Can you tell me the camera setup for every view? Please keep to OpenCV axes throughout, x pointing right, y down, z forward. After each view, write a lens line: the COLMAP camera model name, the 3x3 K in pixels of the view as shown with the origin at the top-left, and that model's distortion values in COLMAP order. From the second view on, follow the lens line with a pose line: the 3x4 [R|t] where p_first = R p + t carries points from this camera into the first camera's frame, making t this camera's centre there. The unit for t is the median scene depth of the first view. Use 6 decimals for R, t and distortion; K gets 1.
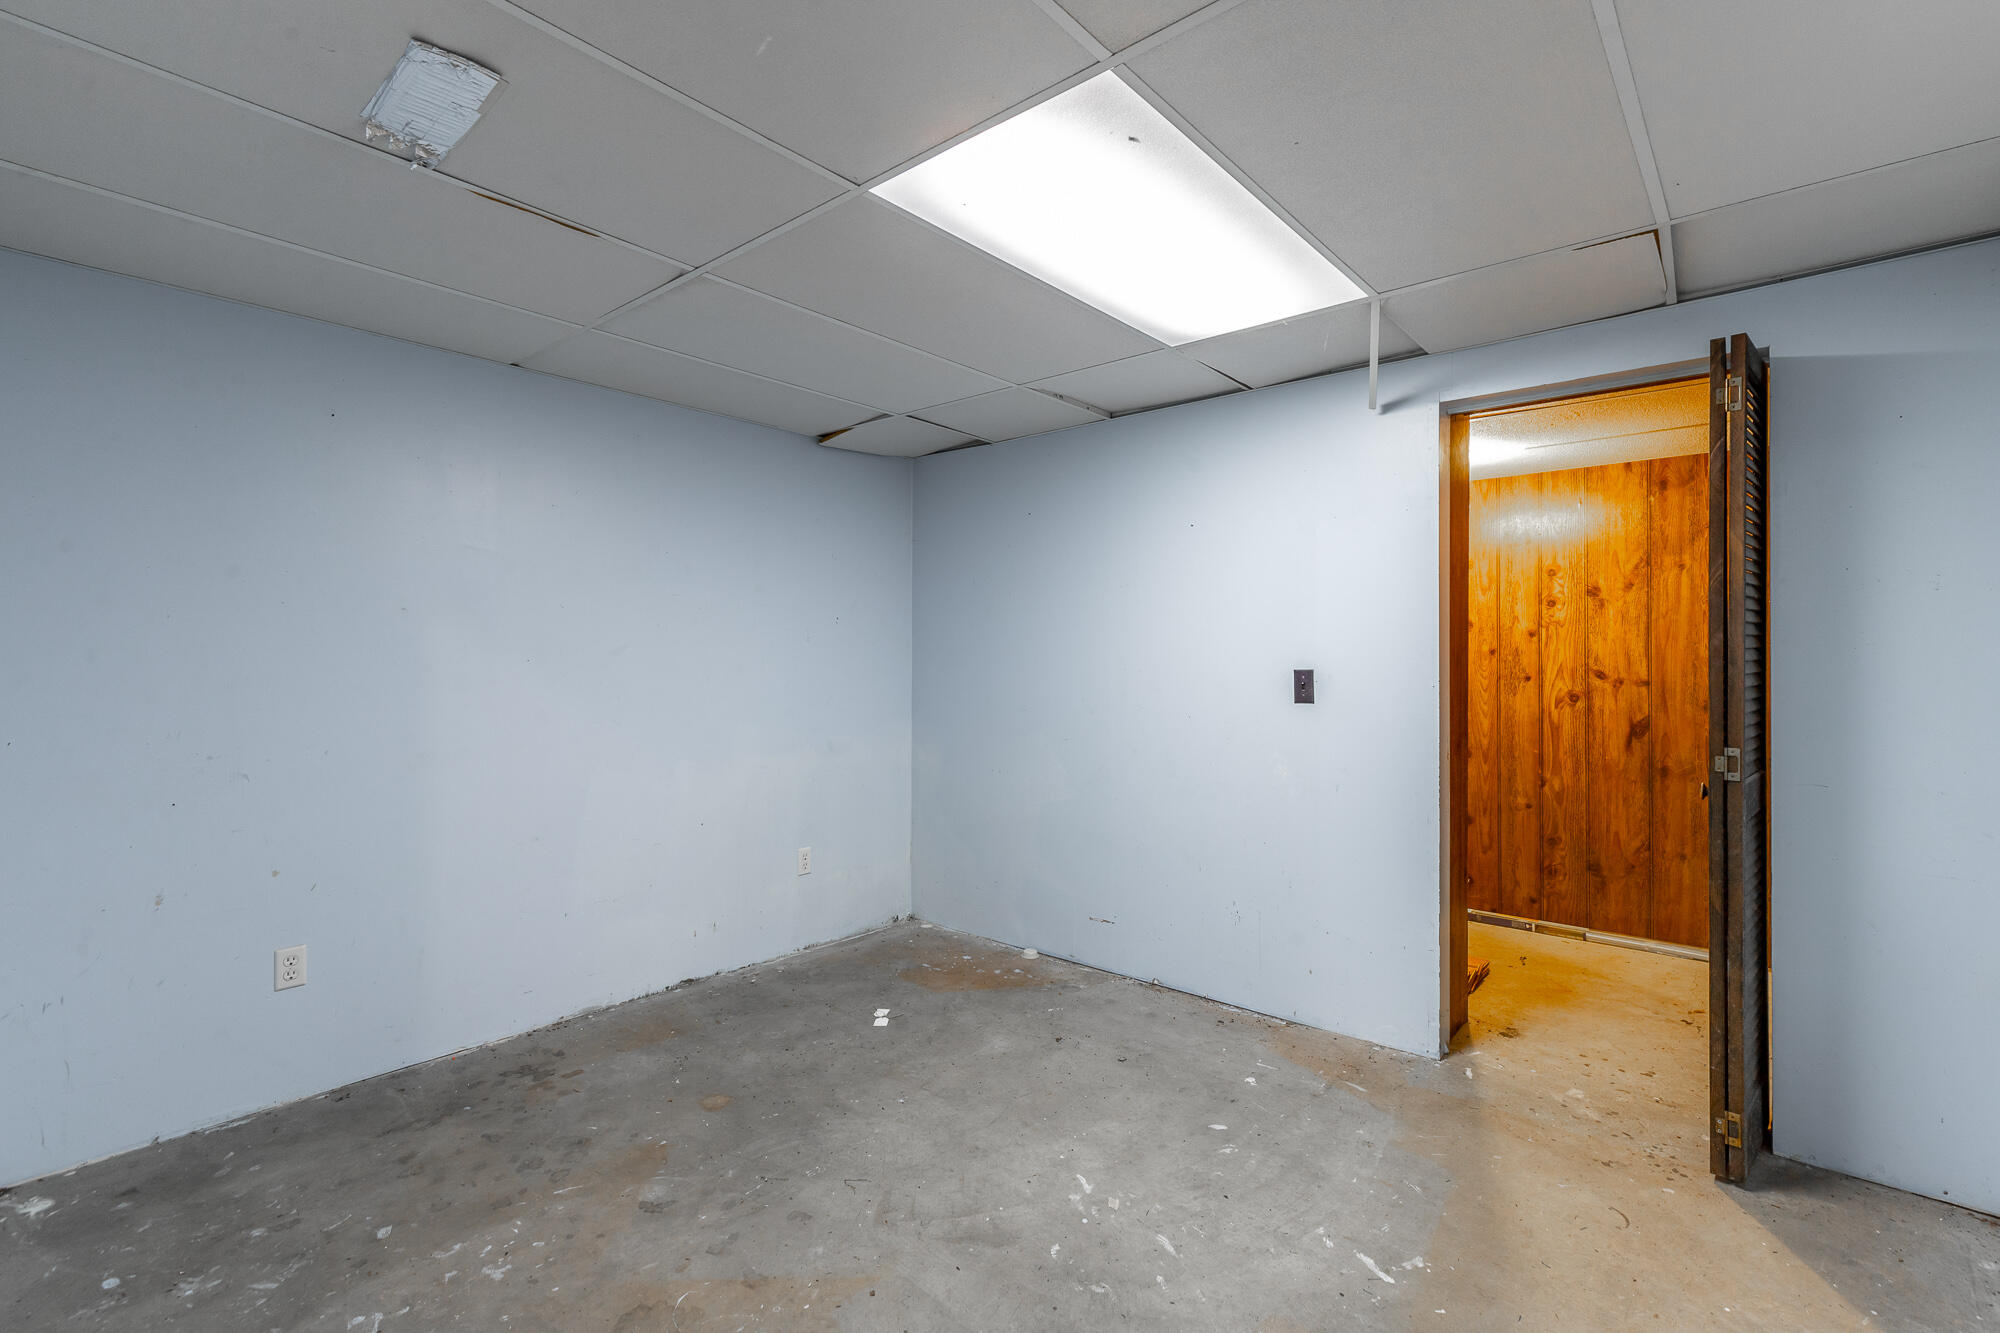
lens RADIAL K [[908.3, 0, 999.9], [0, 908.3, 657.3], [0, 0, 1]] dist [0.006330, -0.000299]
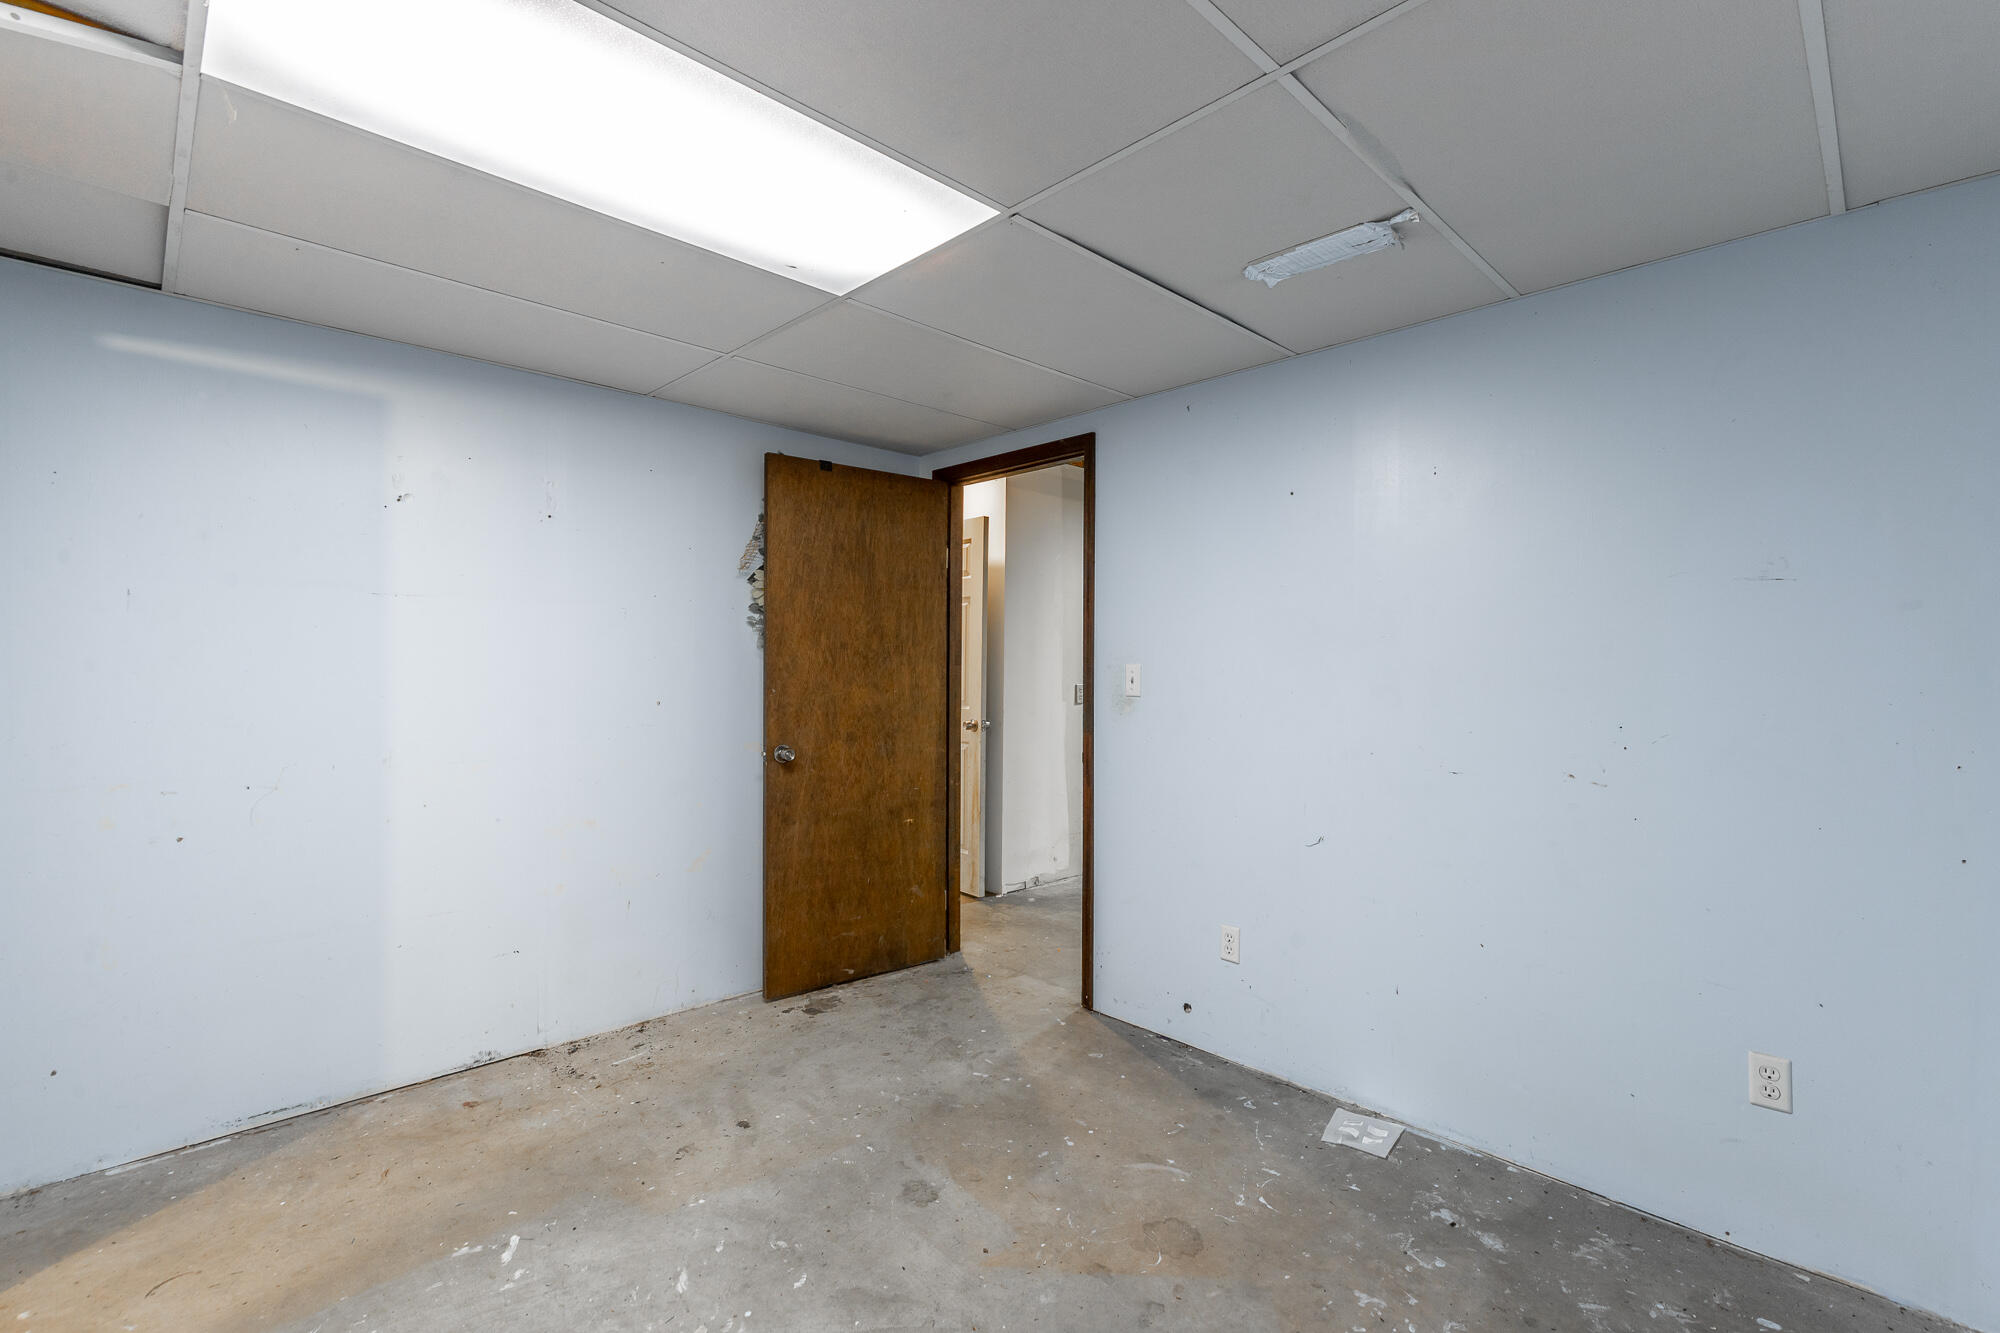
lens RADIAL K [[908.3, 0, 998.2], [0, 908.3, 670.4], [0, 0, 1]] dist [0.006330, -0.000299]
pose [[-0.995708, -0.008463, 0.092158, -0.234923], [-0.008475, 0.999964, 0.000260, -0.000471], [-0.092157, -0.000522, -0.995744, 1.963862]]
